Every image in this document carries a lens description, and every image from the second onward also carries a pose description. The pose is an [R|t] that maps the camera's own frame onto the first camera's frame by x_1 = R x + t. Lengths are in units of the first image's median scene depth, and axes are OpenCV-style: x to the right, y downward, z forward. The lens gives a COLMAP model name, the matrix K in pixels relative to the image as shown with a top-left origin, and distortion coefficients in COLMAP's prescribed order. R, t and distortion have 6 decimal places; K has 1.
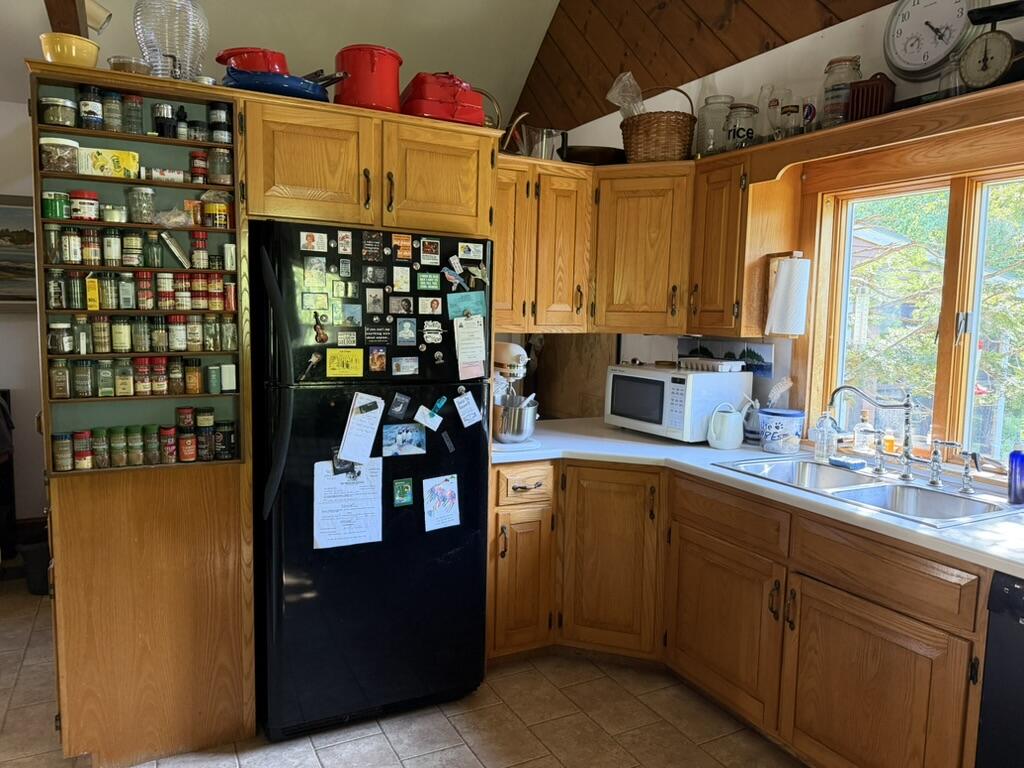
lens RADIAL K [[728.3, 0, 512.0], [0, 728.3, 384.0], [0, 0, 1]] dist [0.049201, -0.067499]
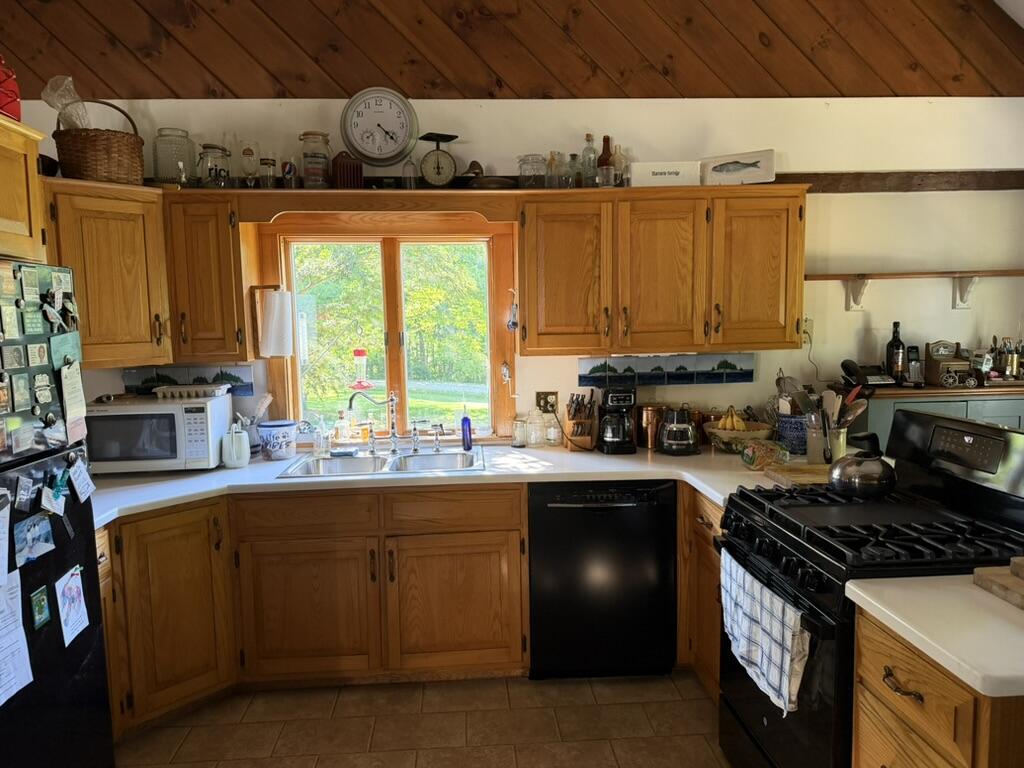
lens RADIAL K [[710.0, 0, 512.0], [0, 710.0, 384.0], [0, 0, 1]] dist [0.095167, -0.142398]
pose [[0.384254, -0.114137, 0.916145, -0.582604], [0.118779, 0.990193, 0.073543, -0.070171], [-0.915555, 0.080560, 0.394043, 0.245291]]
